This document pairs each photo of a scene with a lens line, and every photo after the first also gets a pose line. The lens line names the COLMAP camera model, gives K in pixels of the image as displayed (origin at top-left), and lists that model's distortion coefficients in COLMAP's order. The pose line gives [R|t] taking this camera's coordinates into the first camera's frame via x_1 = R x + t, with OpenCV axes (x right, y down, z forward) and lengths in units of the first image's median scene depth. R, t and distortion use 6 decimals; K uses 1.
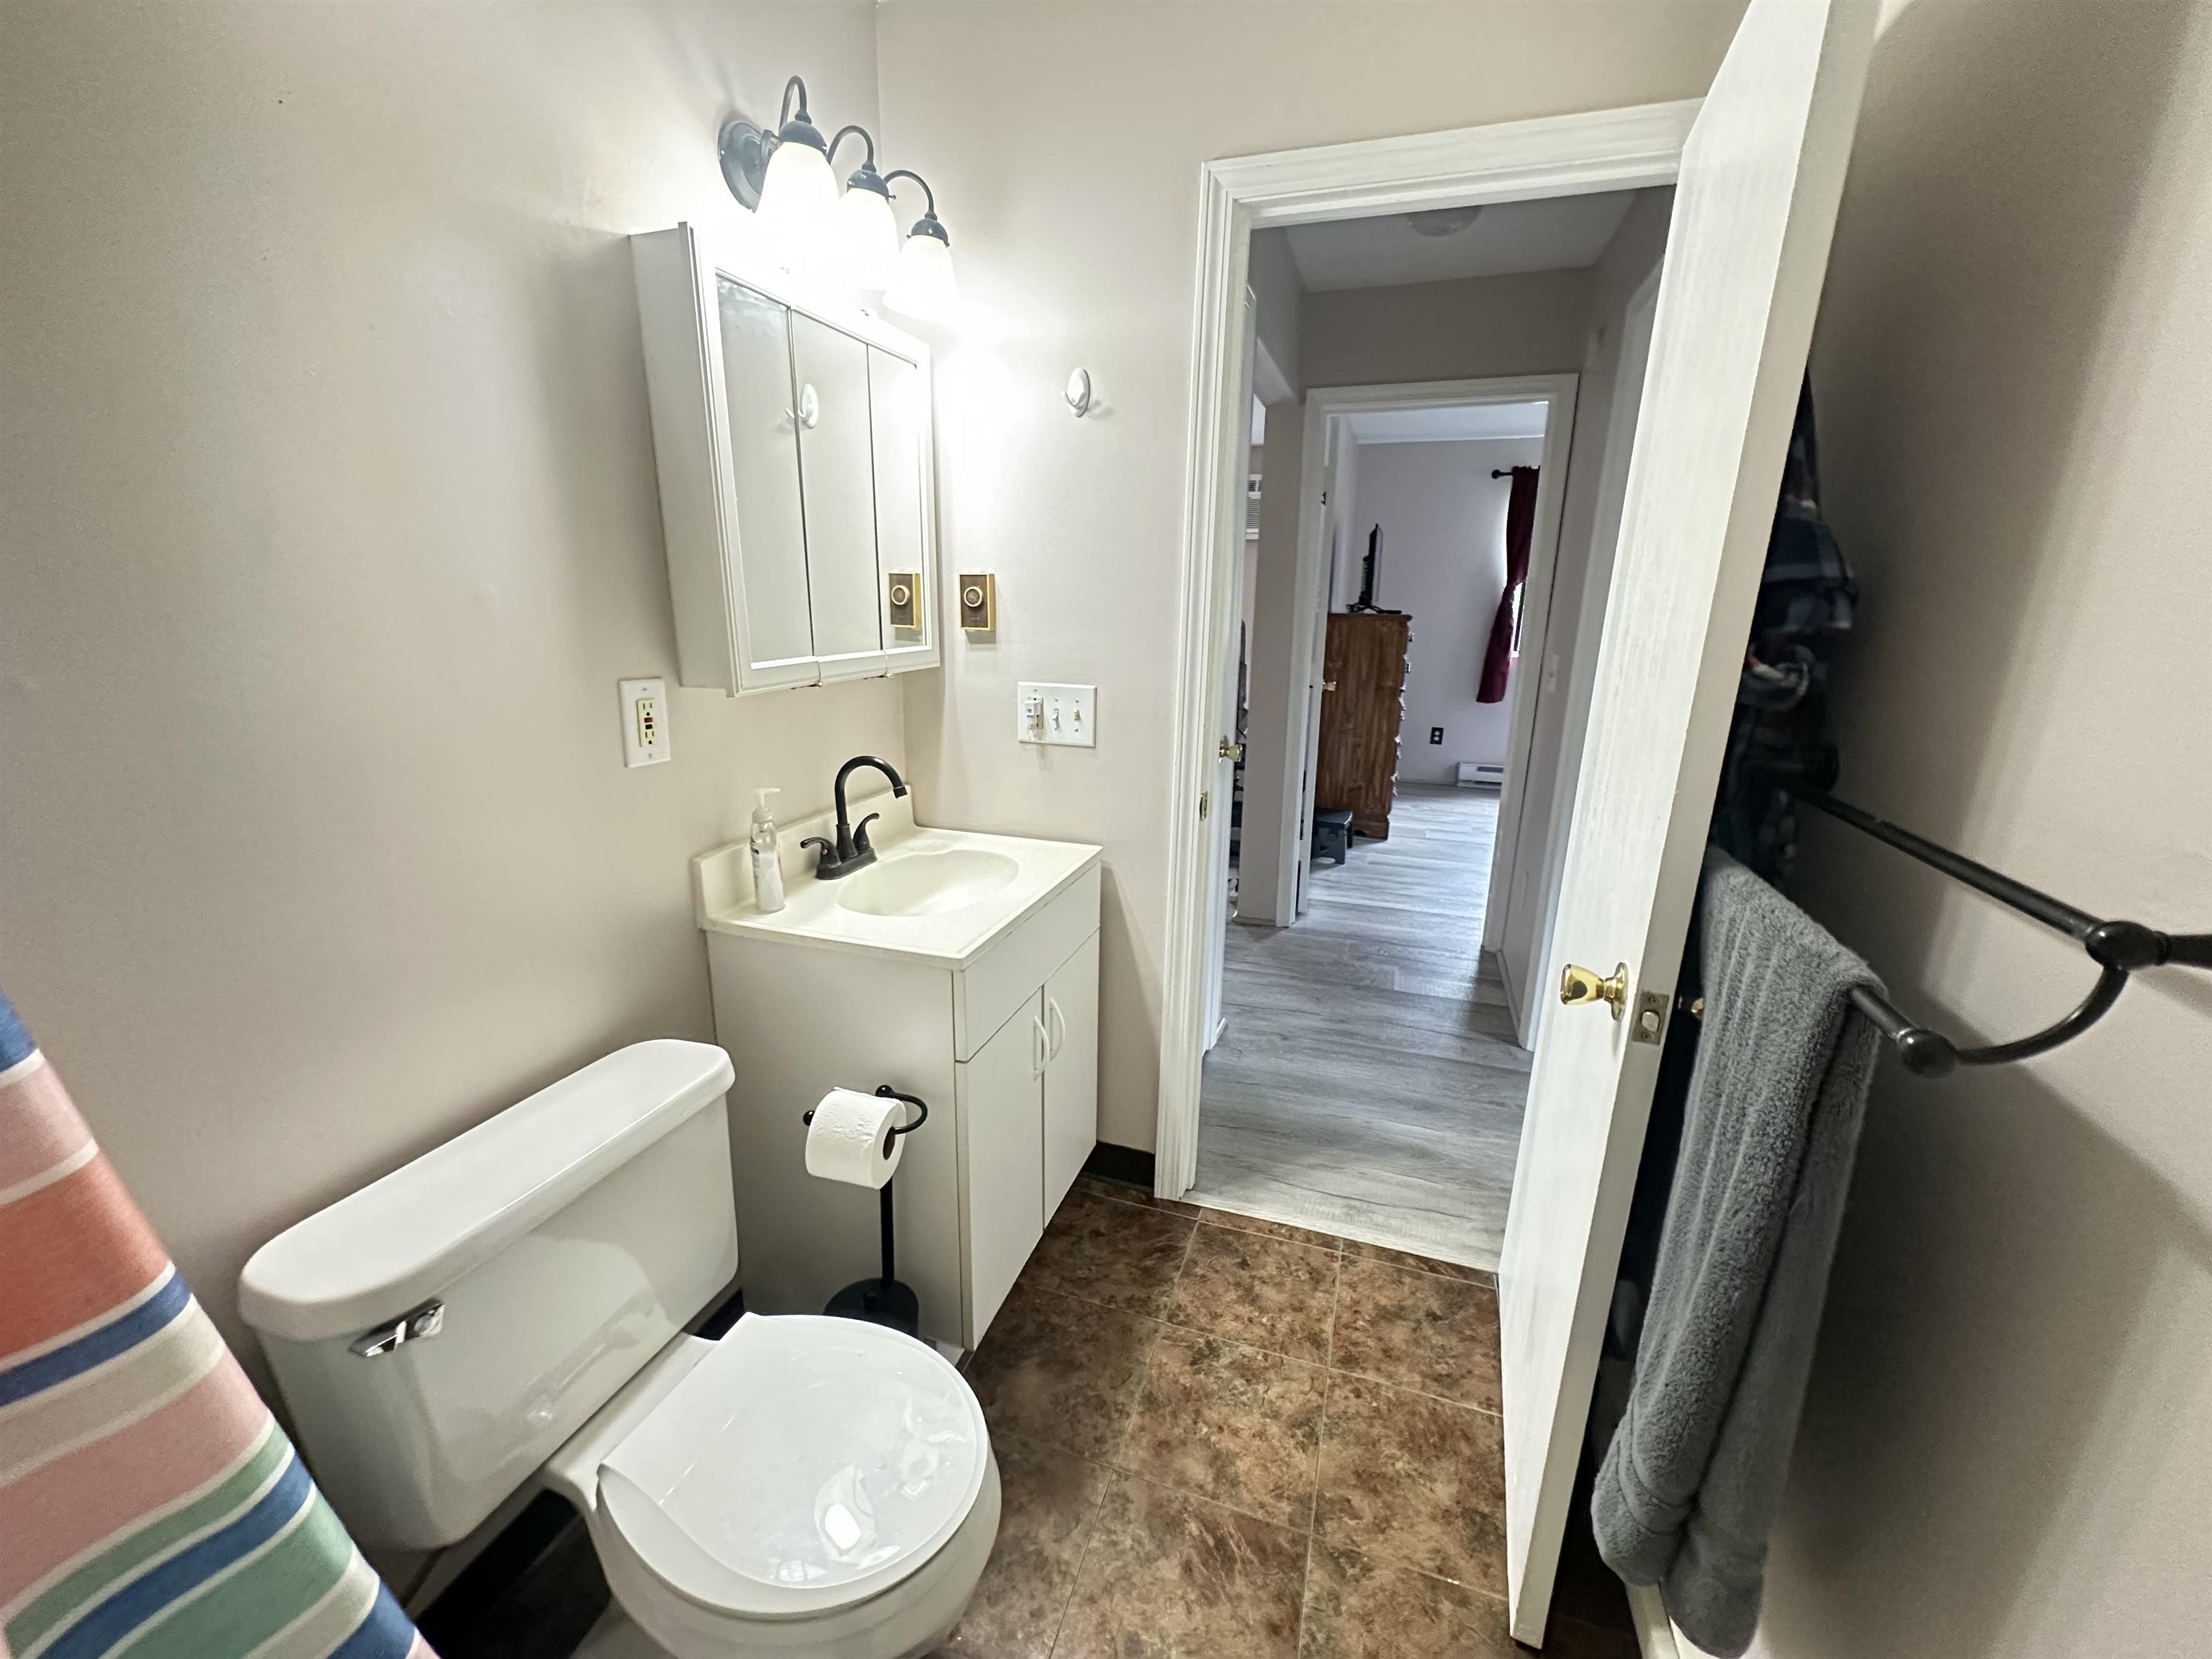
lens RADIAL K [[882.8, 0, 1106.4], [0, 882.8, 826.2], [0, 0, 1]] dist [-0.002726, 0.000884]
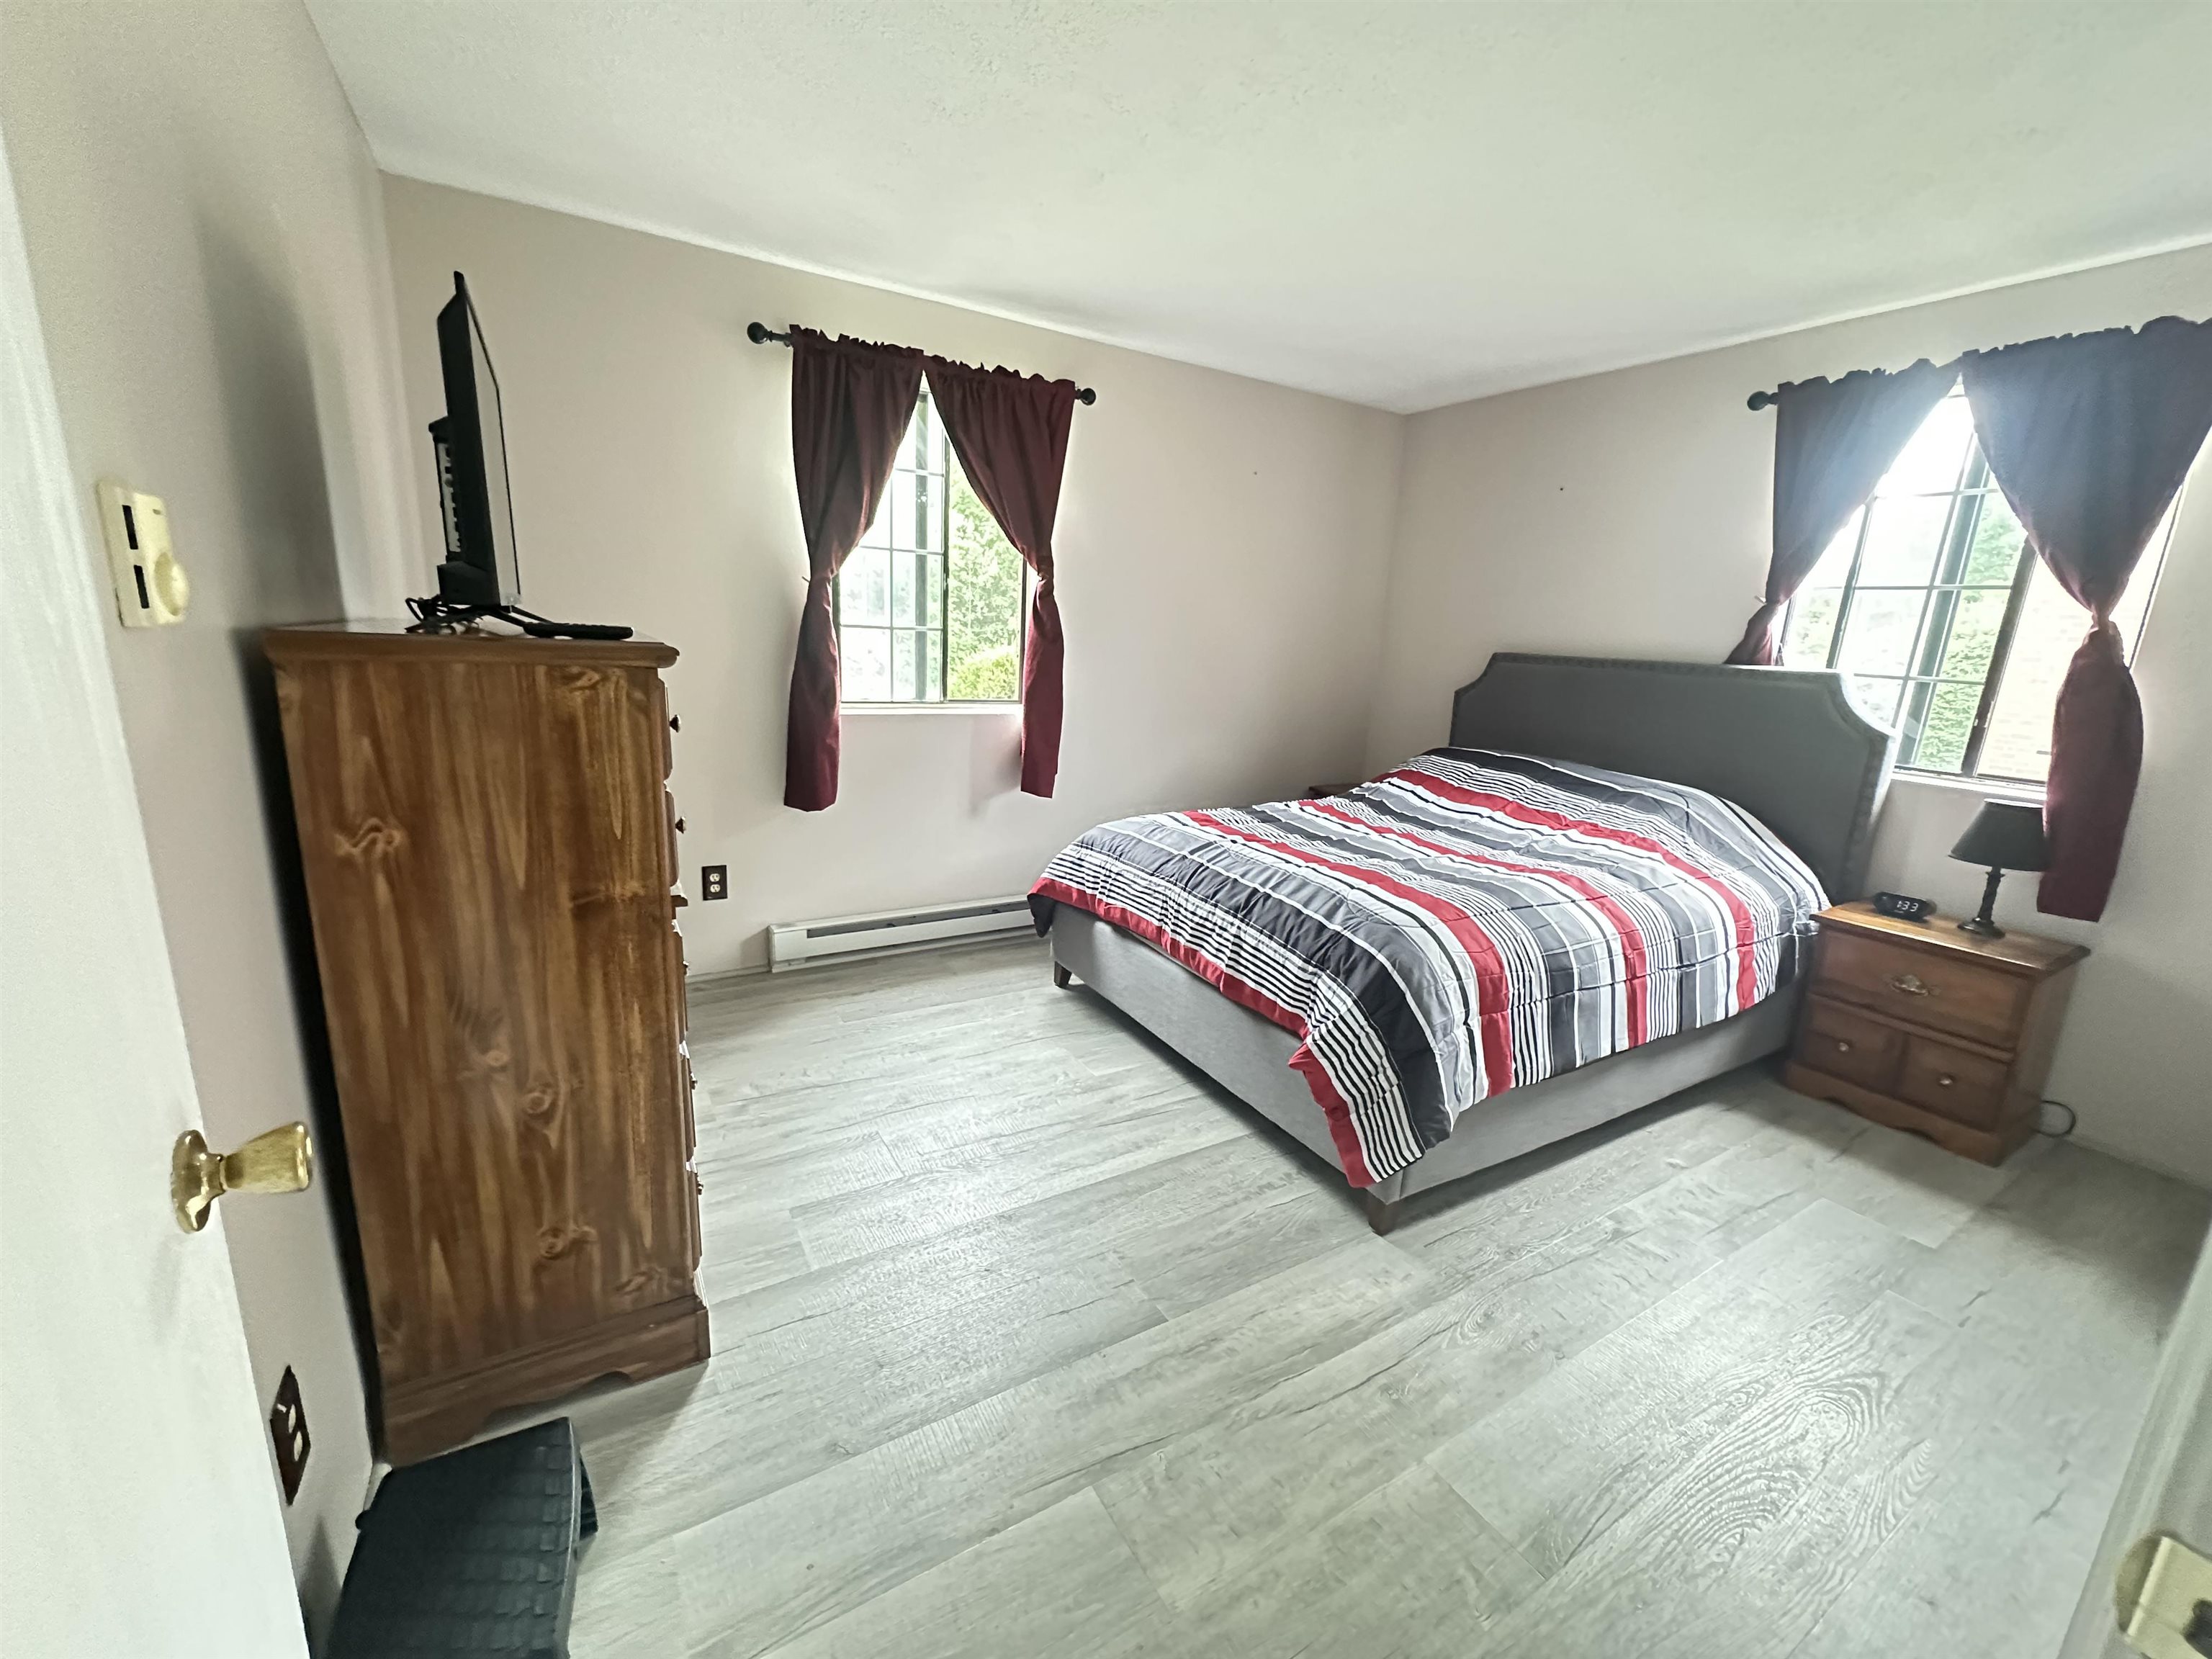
lens RADIAL K [[882.8, 0, 1106.4], [0, 882.8, 826.2], [0, 0, 1]] dist [-0.002726, 0.000884]
pose [[0.646924, -0.149945, 0.747667, 0.212999], [0.153214, 0.986041, 0.065182, -0.176557], [-0.747004, 0.072385, 0.660868, 0.701959]]
